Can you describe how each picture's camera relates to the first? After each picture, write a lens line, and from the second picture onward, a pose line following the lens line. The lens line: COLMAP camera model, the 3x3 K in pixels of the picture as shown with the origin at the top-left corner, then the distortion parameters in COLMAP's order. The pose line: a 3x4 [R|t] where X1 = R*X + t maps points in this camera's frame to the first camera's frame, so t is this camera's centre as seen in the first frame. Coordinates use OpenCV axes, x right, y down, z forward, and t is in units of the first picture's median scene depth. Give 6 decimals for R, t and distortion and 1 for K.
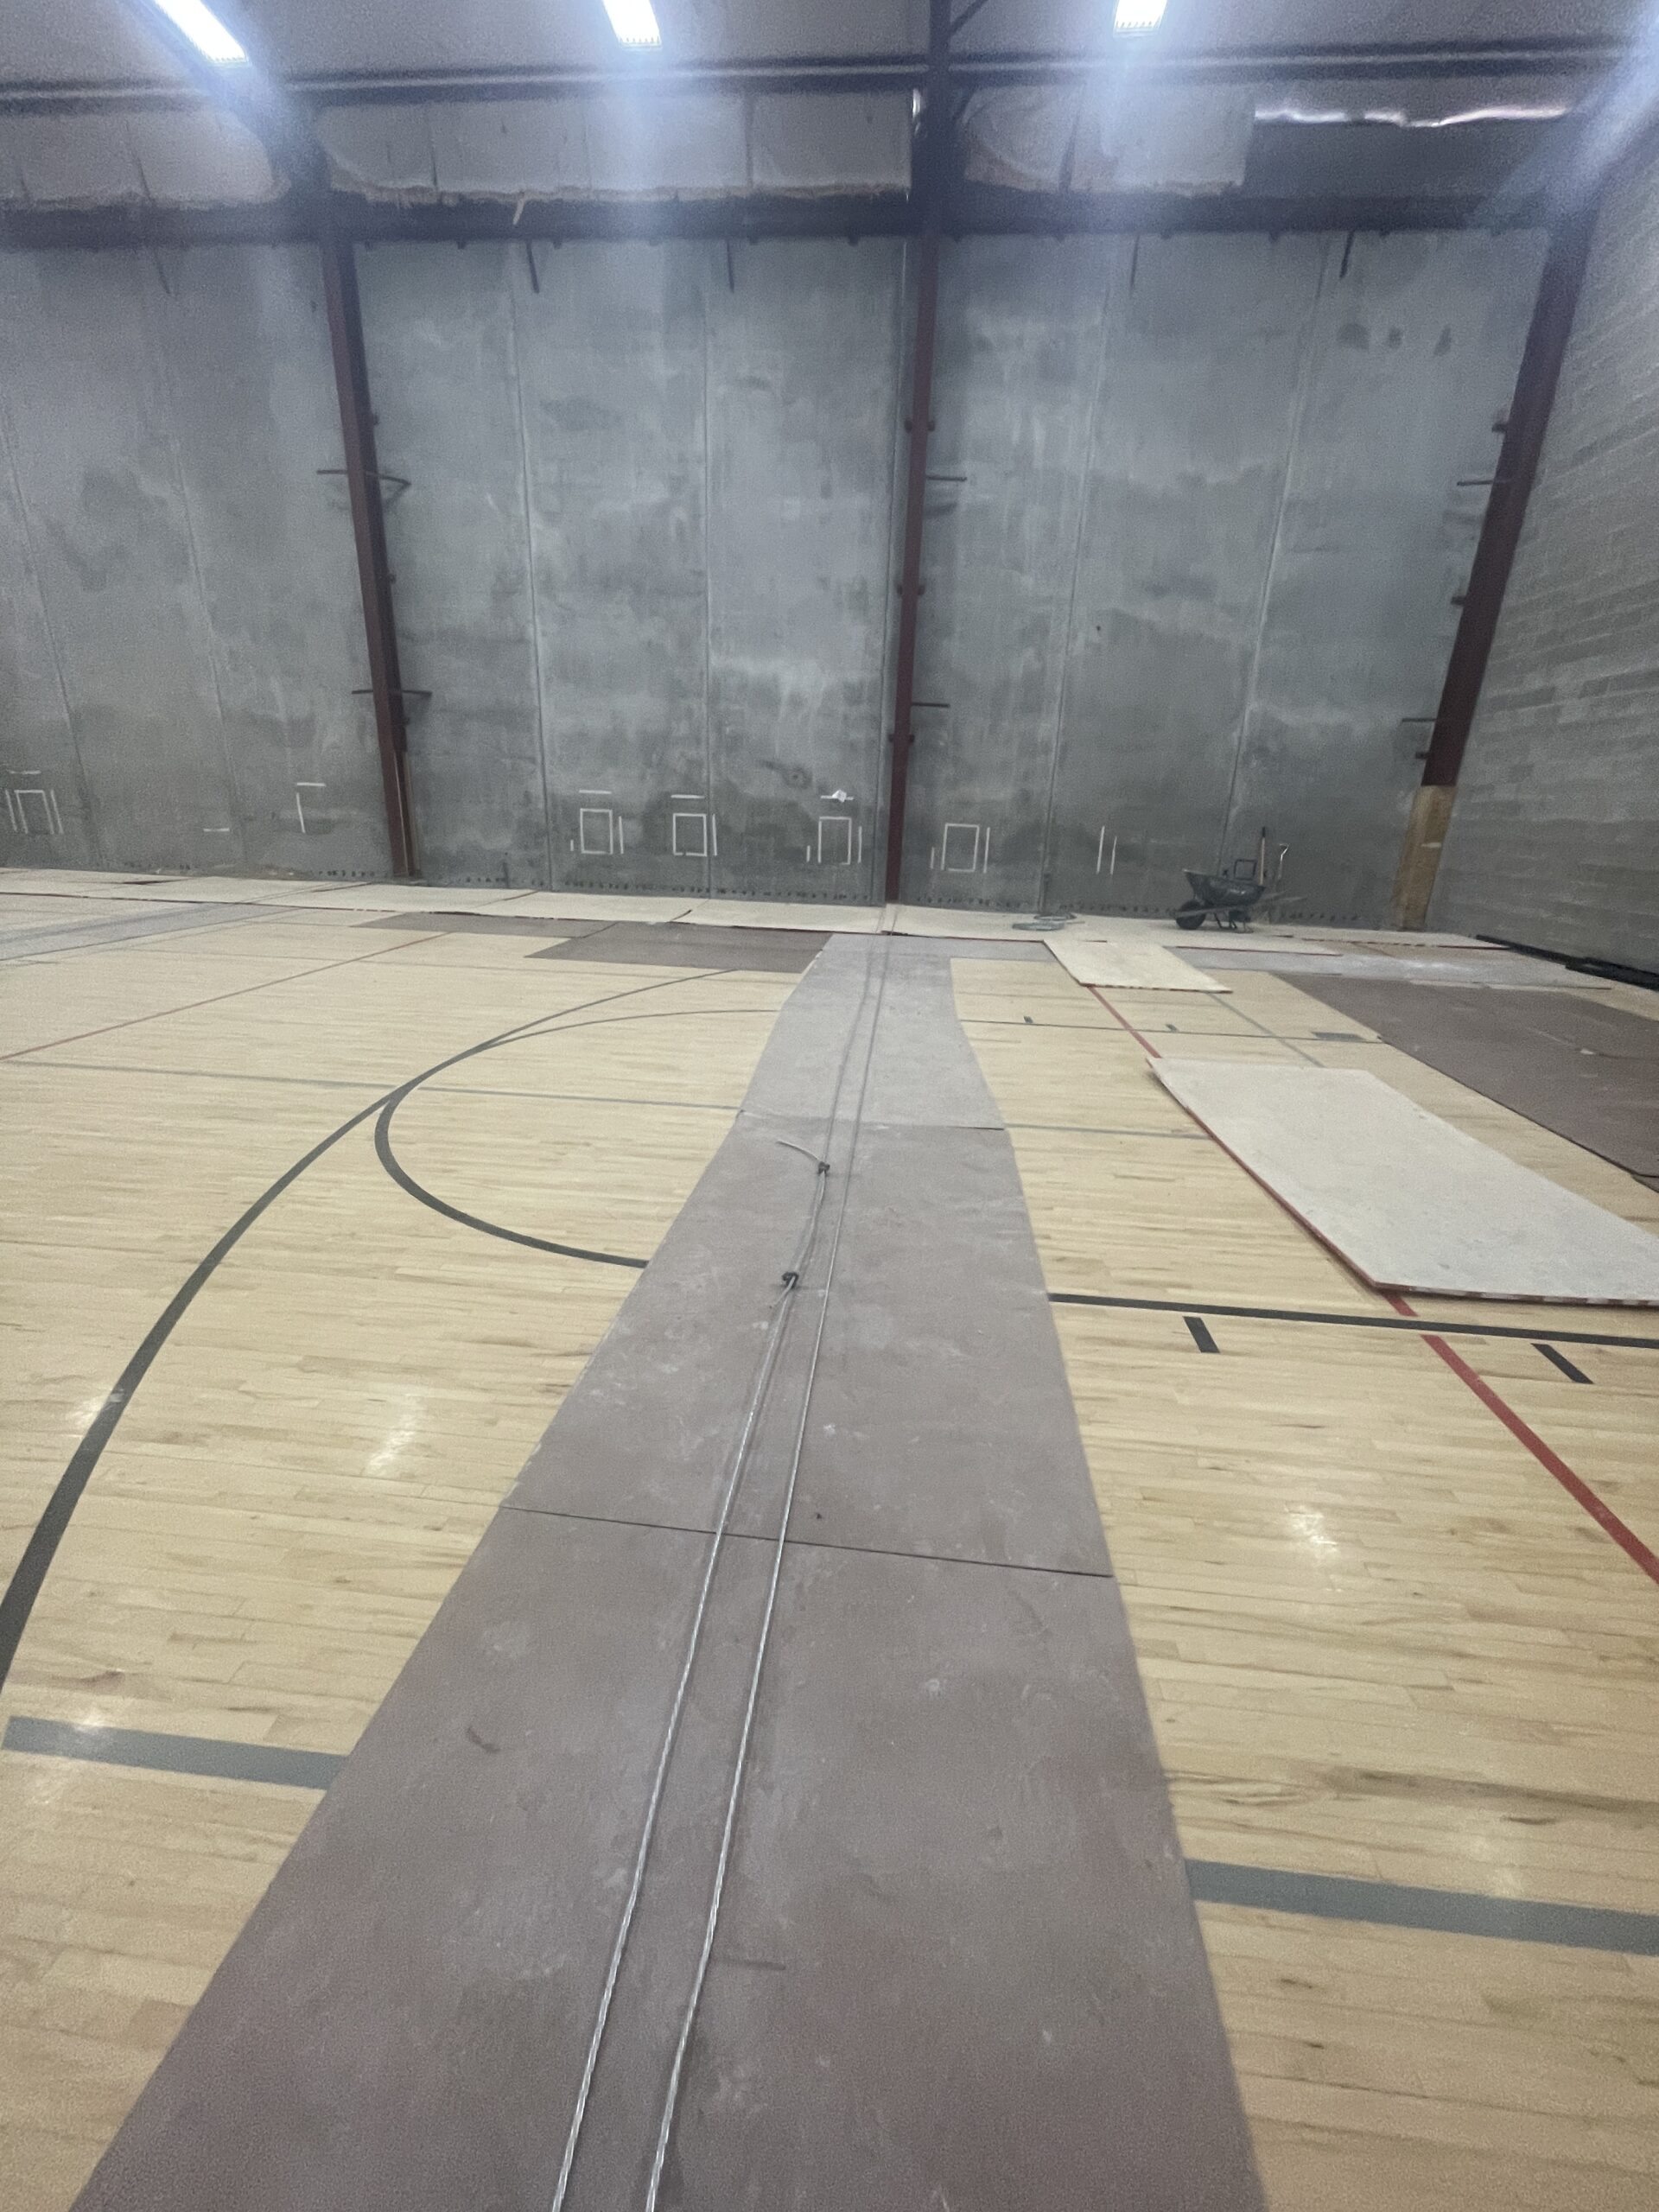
lens RADIAL K [[893.5, 0, 824.8], [0, 893.5, 1105.0], [0, 0, 1]] dist [-0.000284, 0.000275]
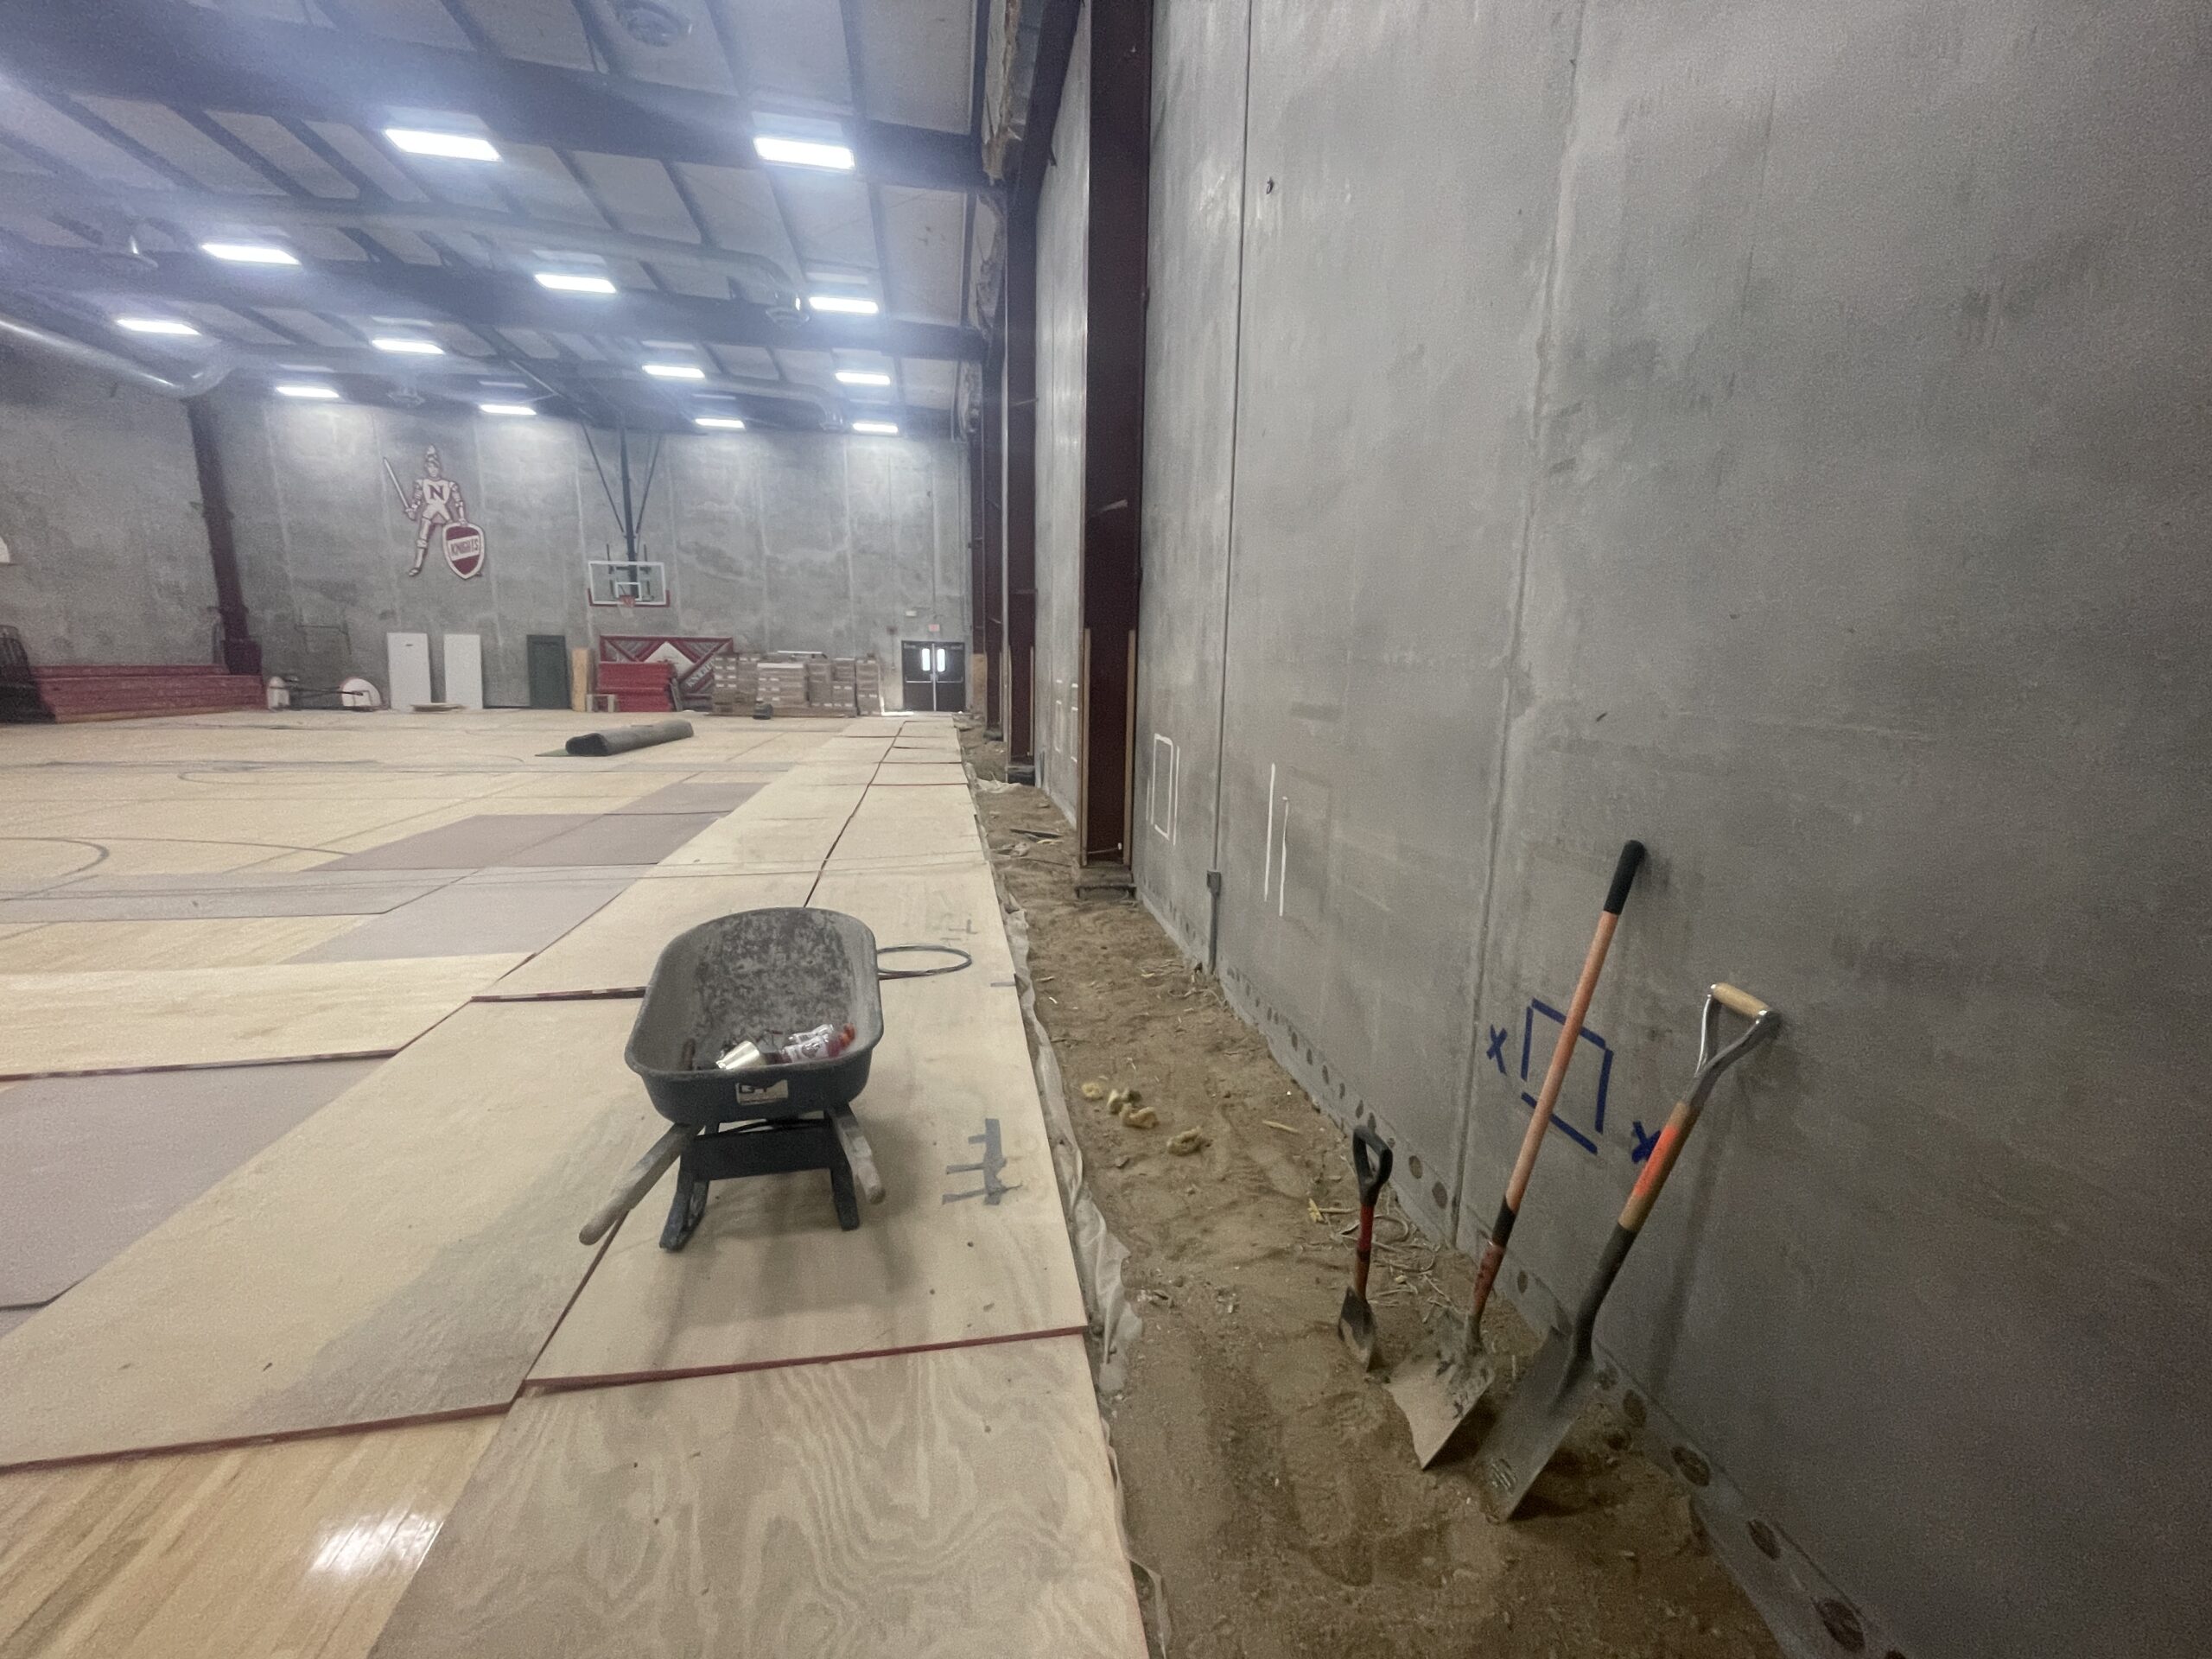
lens RADIAL K [[893.5, 0, 1108.8], [0, 893.5, 835.6], [0, 0, 1]] dist [-0.000284, 0.000275]
pose [[0.271341, 0.151425, -0.950497, 0.663607], [-0.318226, 0.946122, 0.059883, -0.318668], [0.908354, 0.286224, 0.304909, 0.949331]]
